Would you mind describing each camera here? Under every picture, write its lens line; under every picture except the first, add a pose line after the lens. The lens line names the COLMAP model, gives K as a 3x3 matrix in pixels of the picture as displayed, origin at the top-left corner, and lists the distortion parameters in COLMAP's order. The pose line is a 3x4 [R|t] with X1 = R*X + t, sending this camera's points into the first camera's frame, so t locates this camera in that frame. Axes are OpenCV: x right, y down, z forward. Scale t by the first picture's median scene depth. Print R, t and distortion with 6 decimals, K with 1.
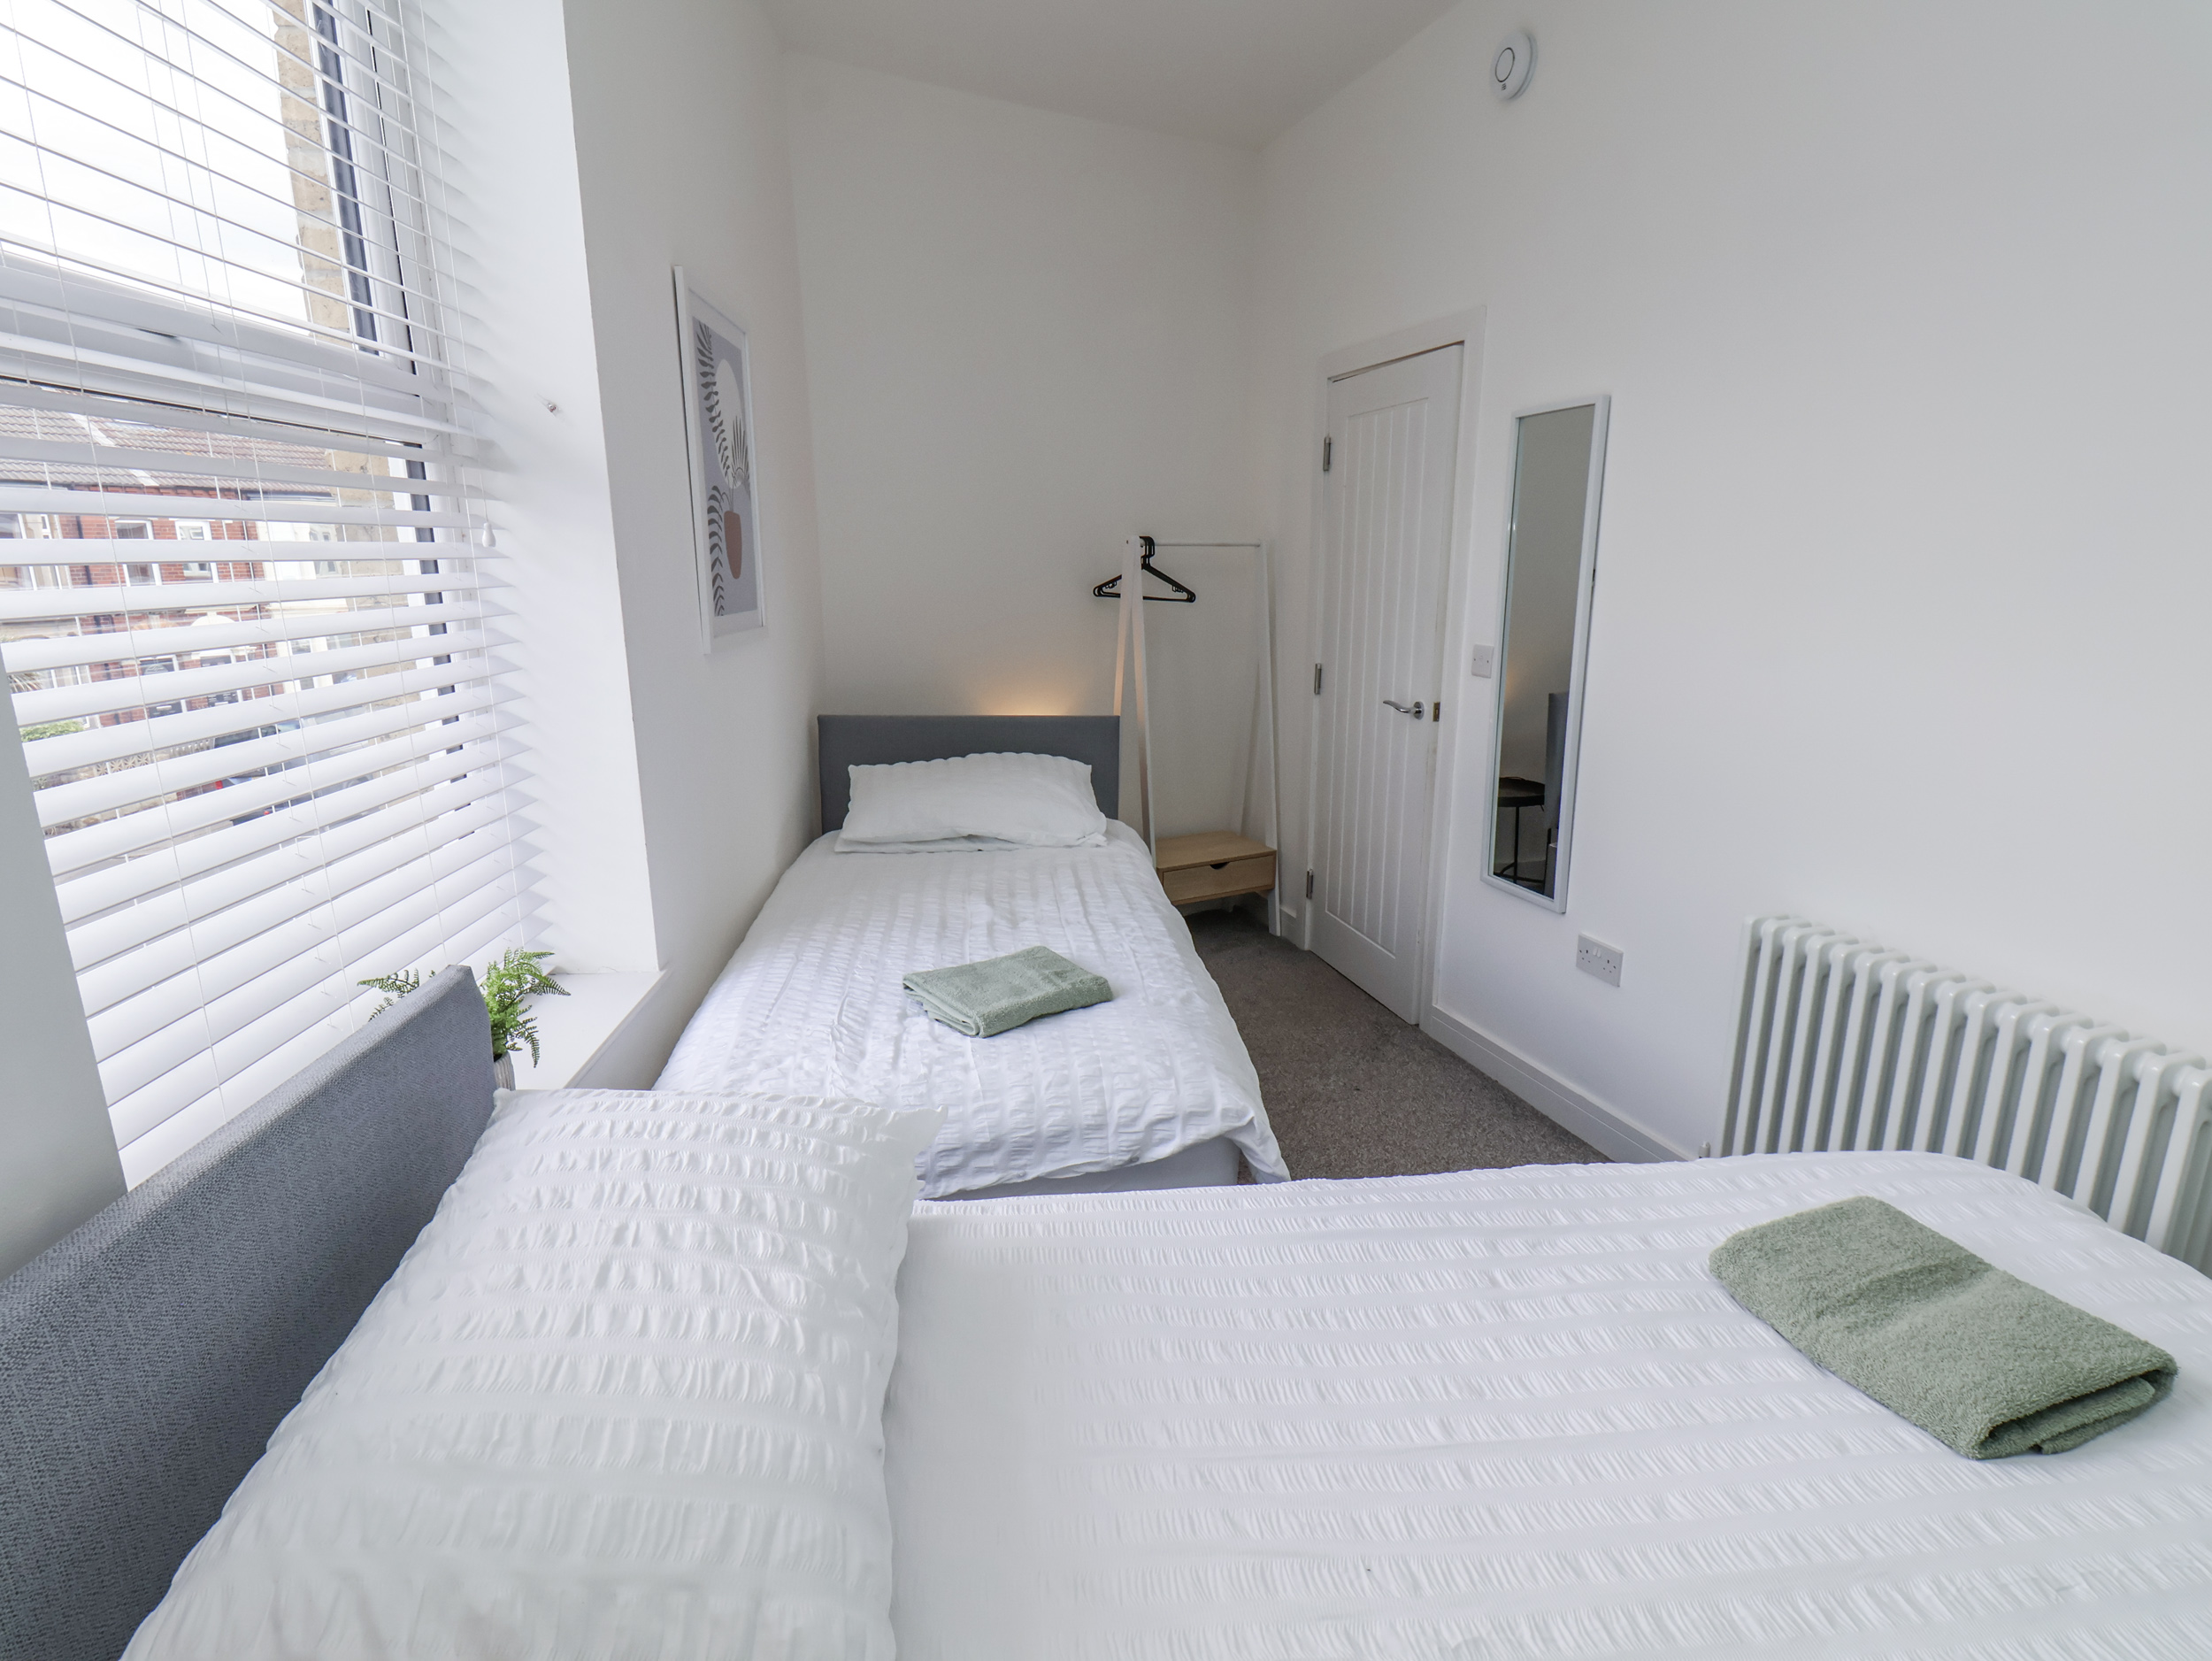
lens RADIAL K [[1158.7, 0, 1115.1], [0, 1158.7, 840.8], [0, 0, 1]] dist [0.001650, -0.012430]
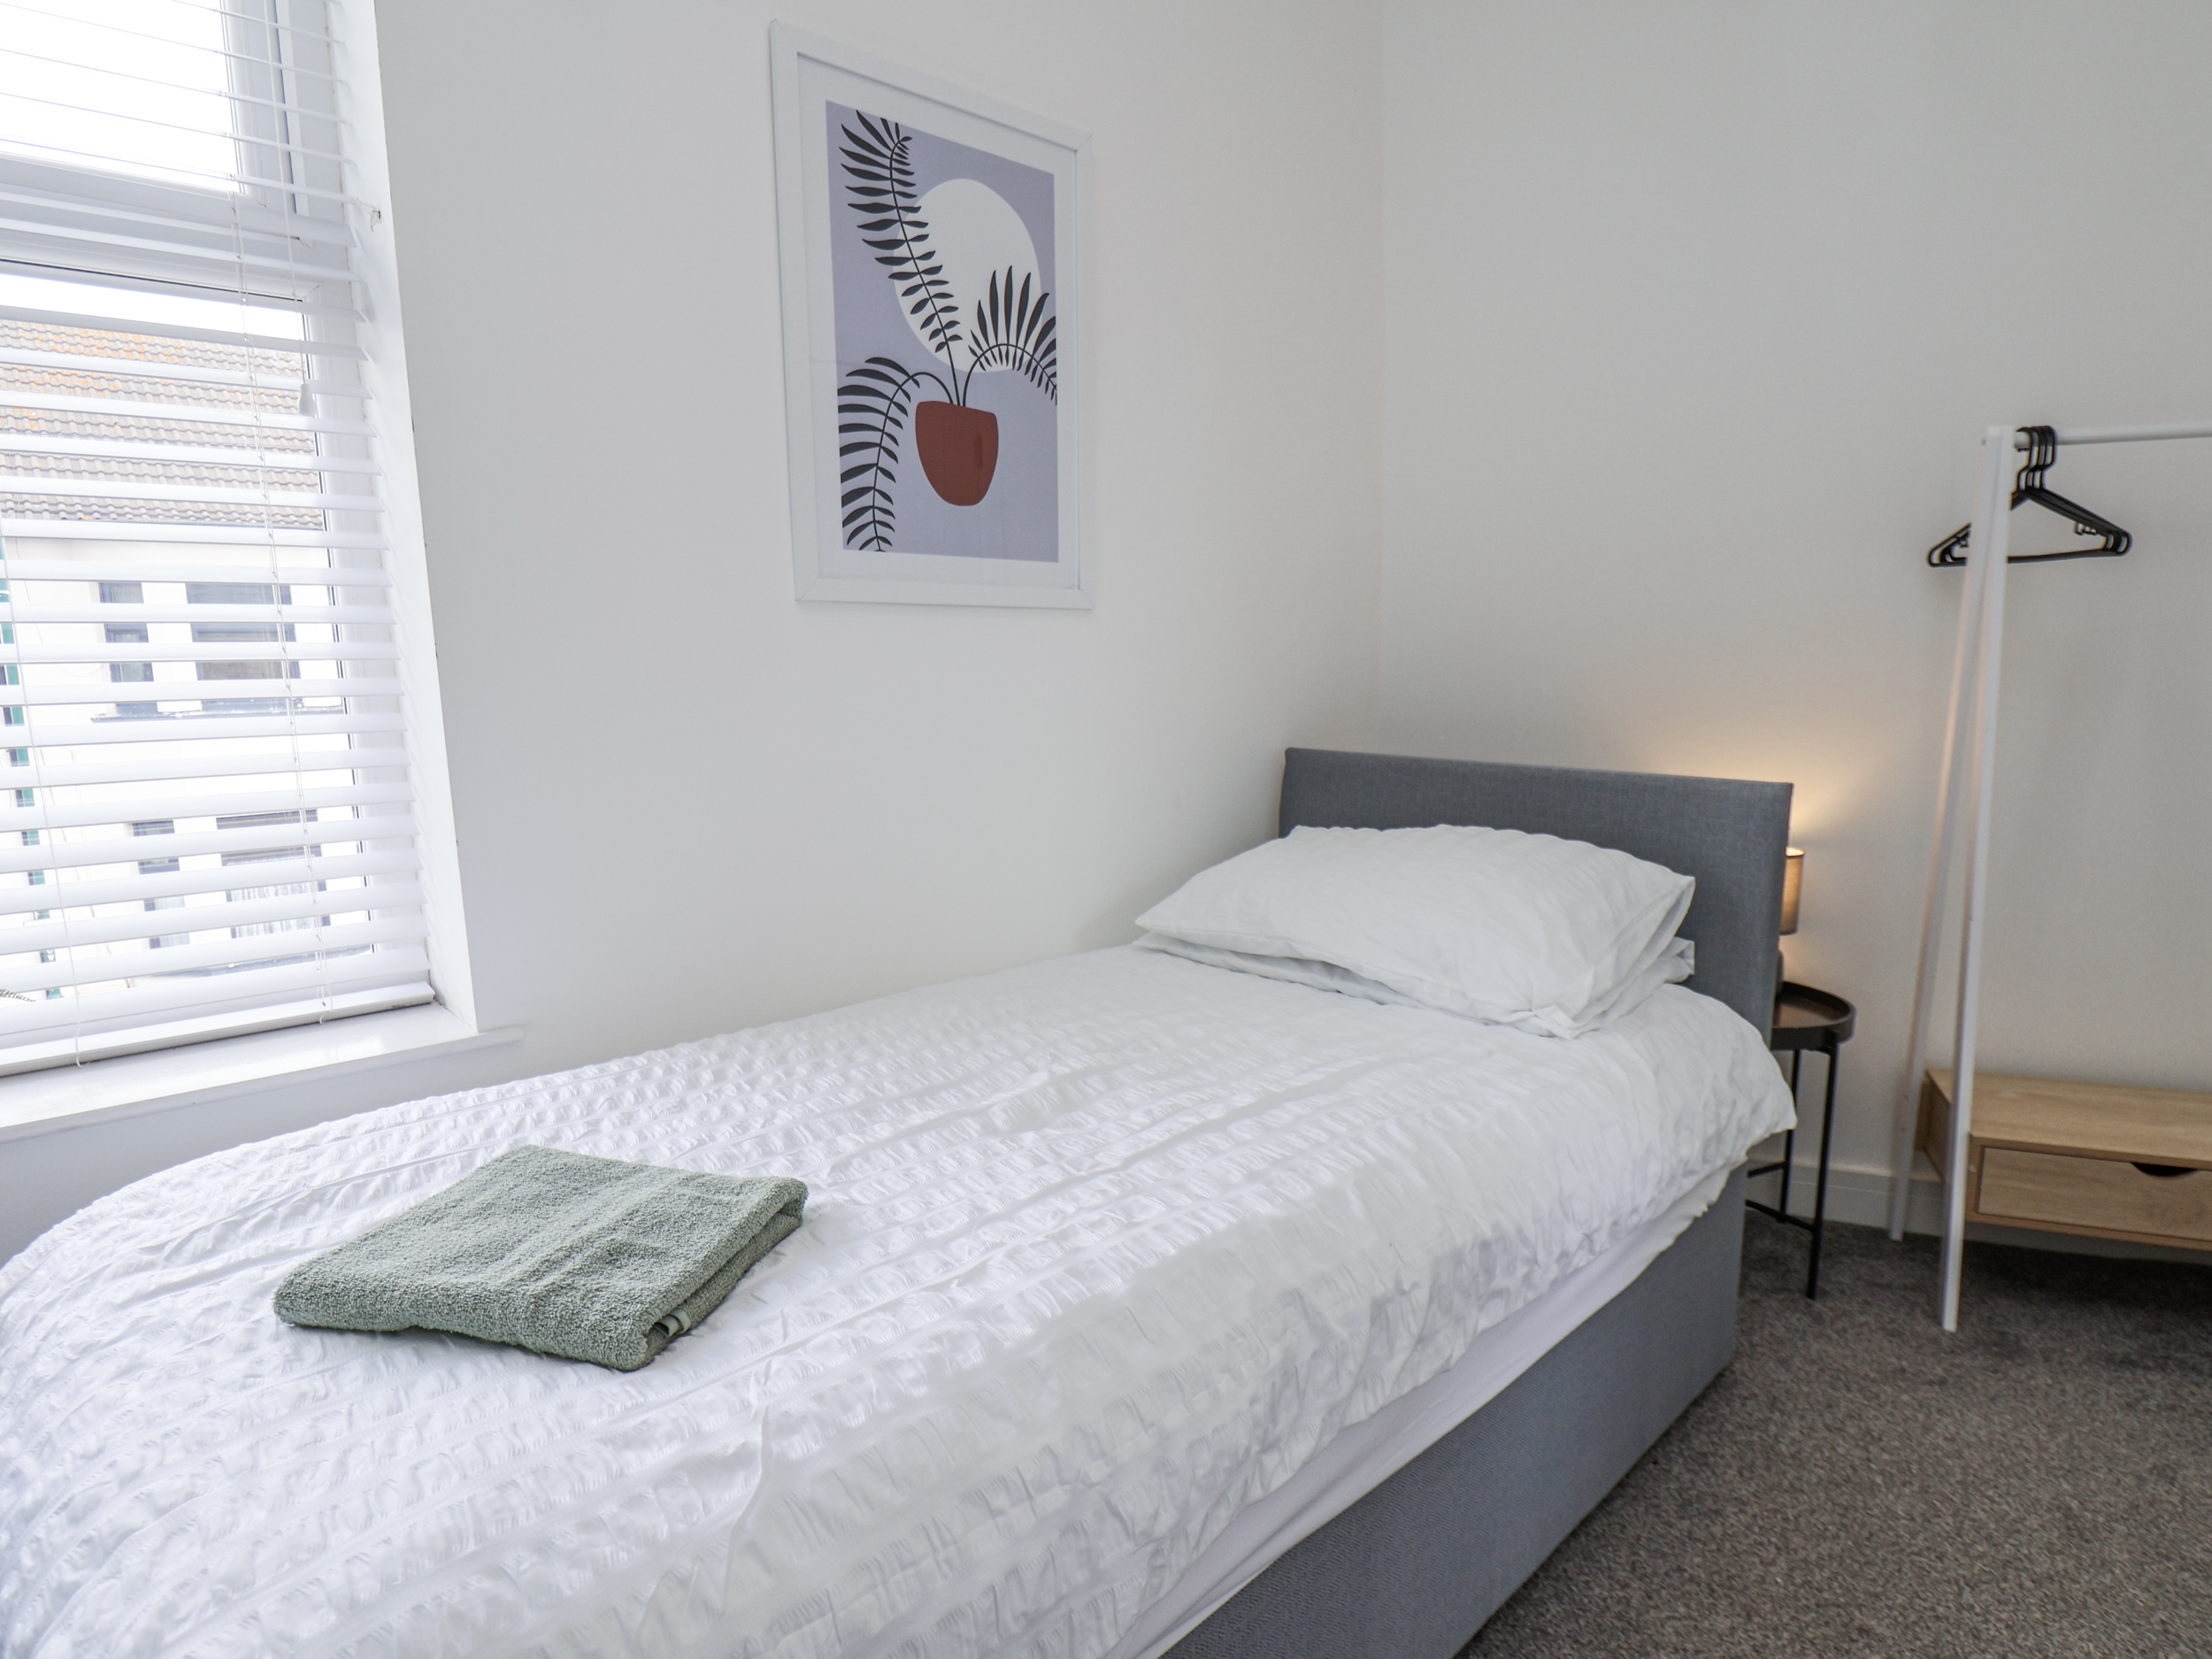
lens RADIAL K [[1232.9, 0, 1106.0], [0, 1232.9, 829.5], [0, 0, 1]] dist [0.004202, -0.013726]
pose [[0.614509, 0.099237, -0.782643, 0.431955], [-0.176325, 0.984237, -0.013647, -0.065726], [0.768952, 0.146386, 0.622321, 0.924567]]
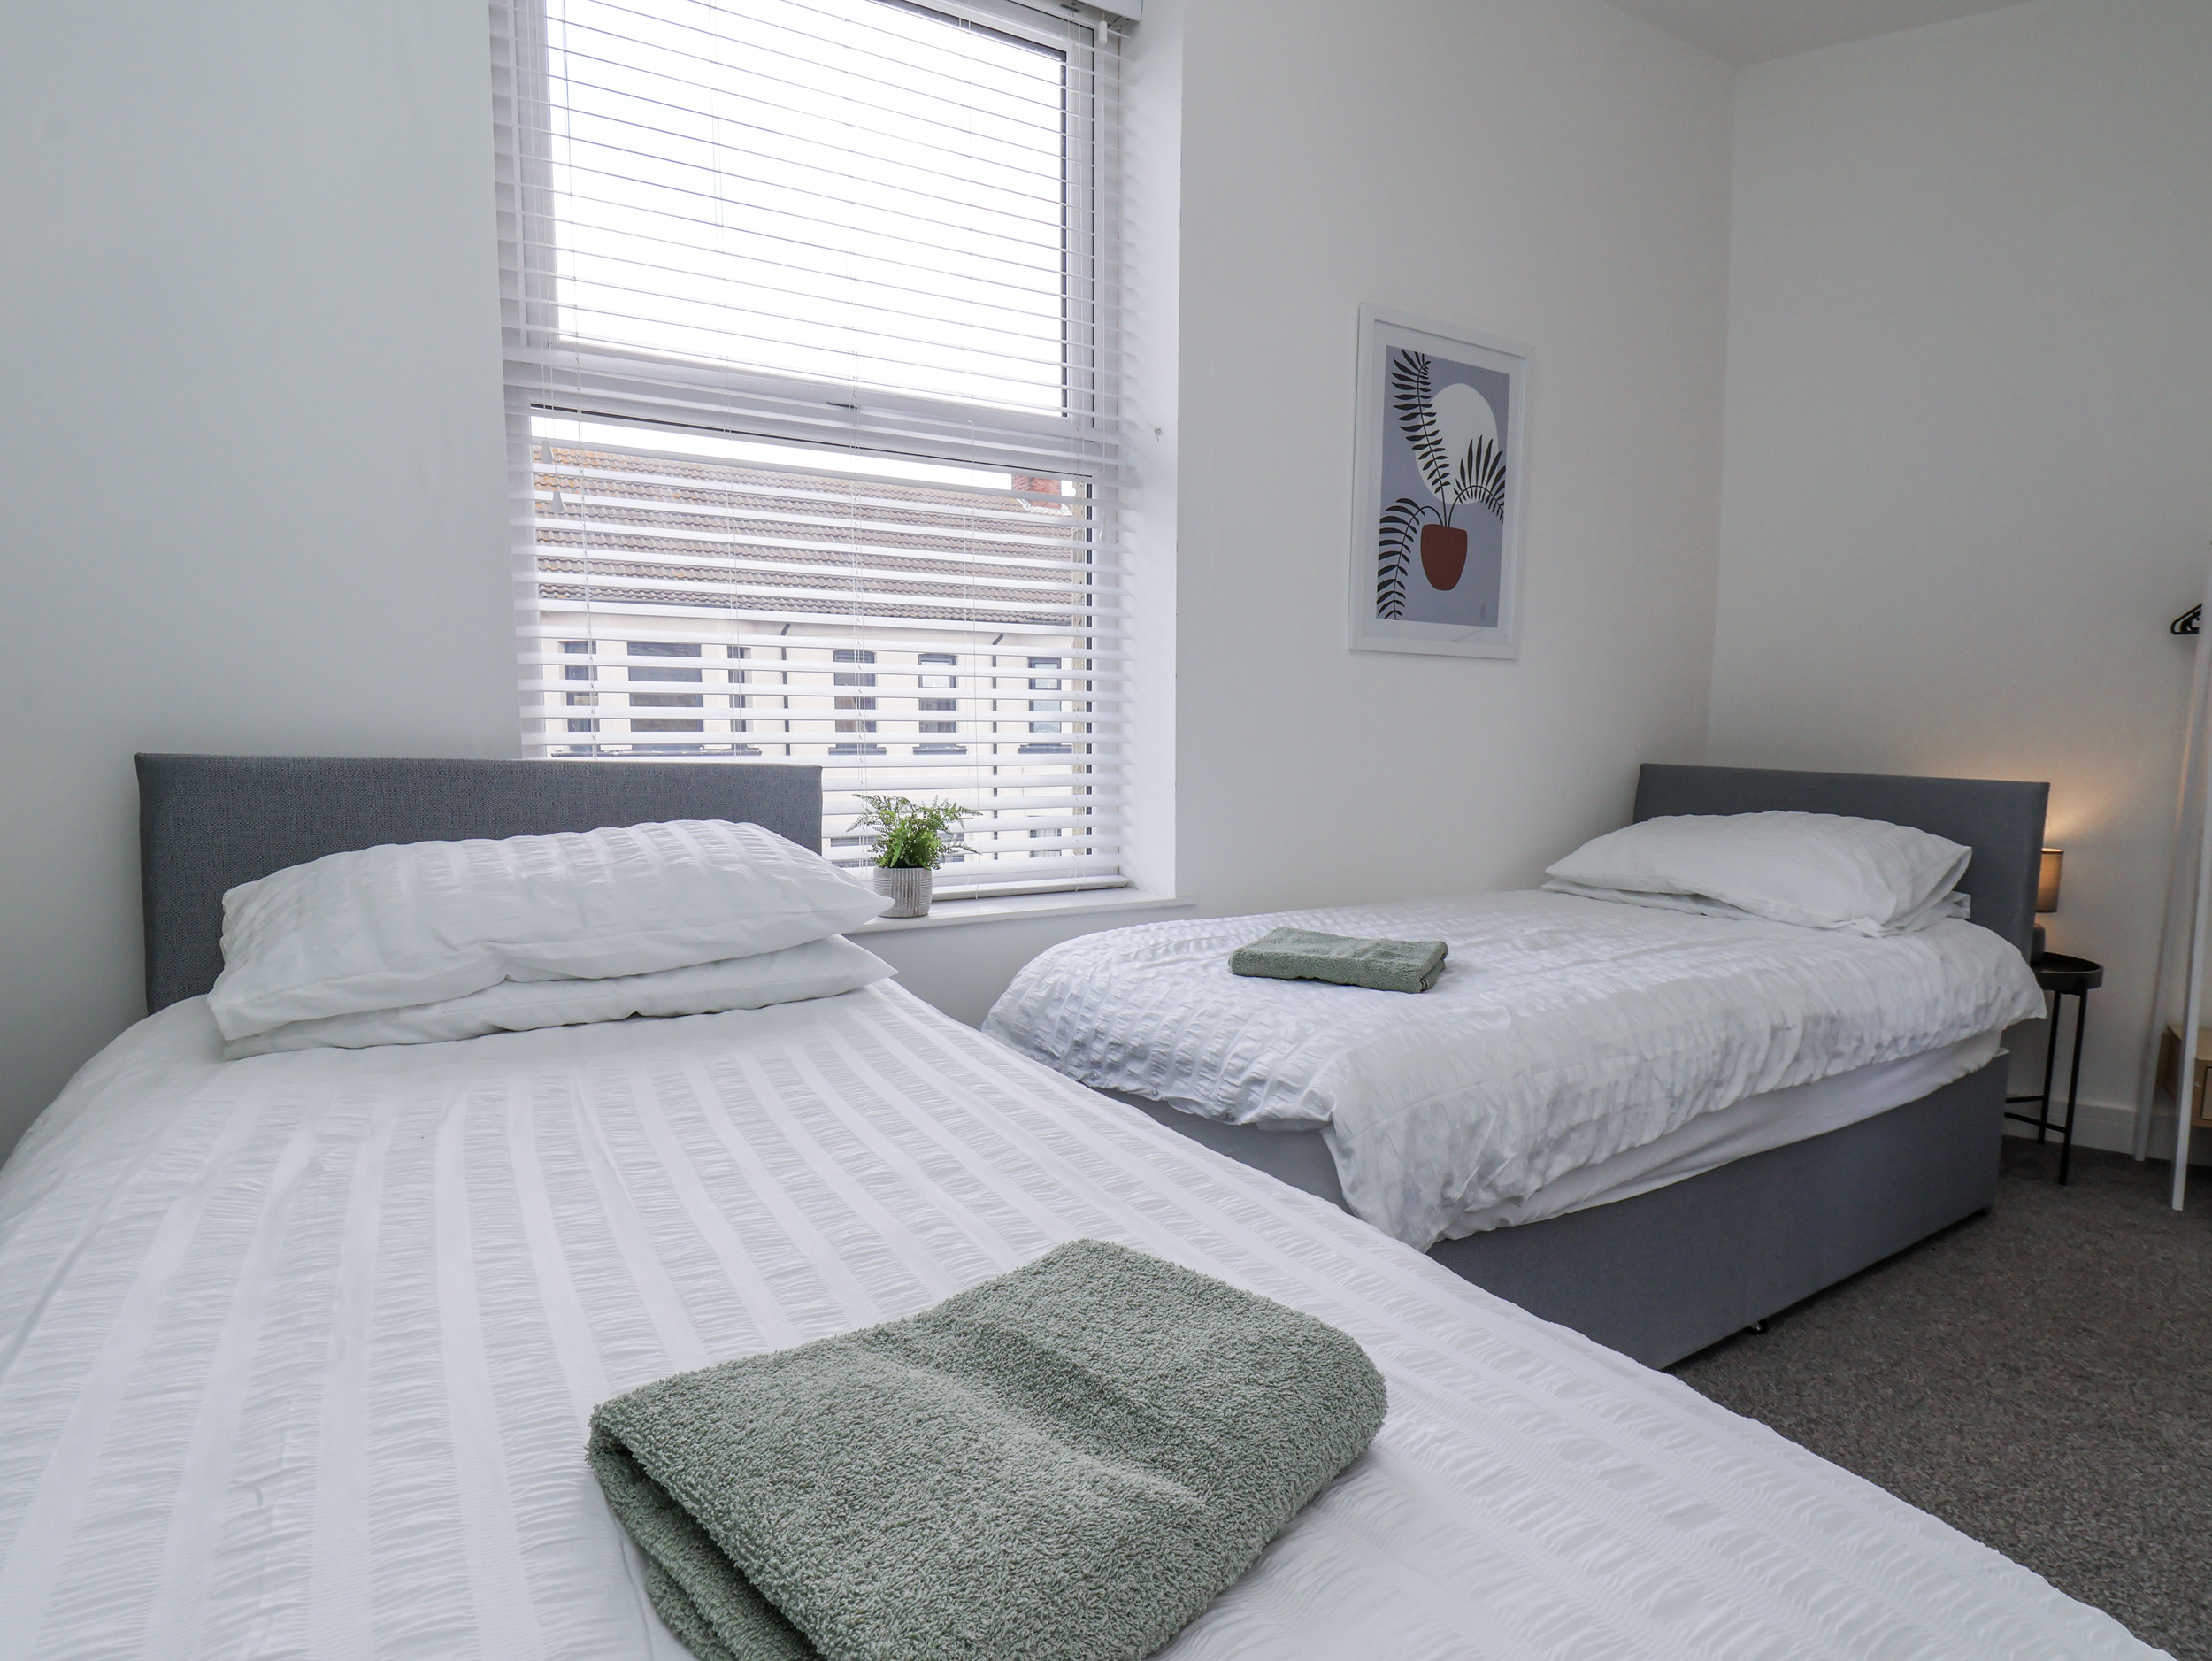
lens RADIAL K [[1158.7, 0, 1115.1], [0, 1158.7, 840.8], [0, 0, 1]] dist [0.001650, -0.012430]
pose [[0.451176, 0.088408, -0.888045, 0.679240], [-0.219516, 0.975502, -0.014411, 0.099487], [0.865016, 0.201443, 0.459530, 0.458829]]
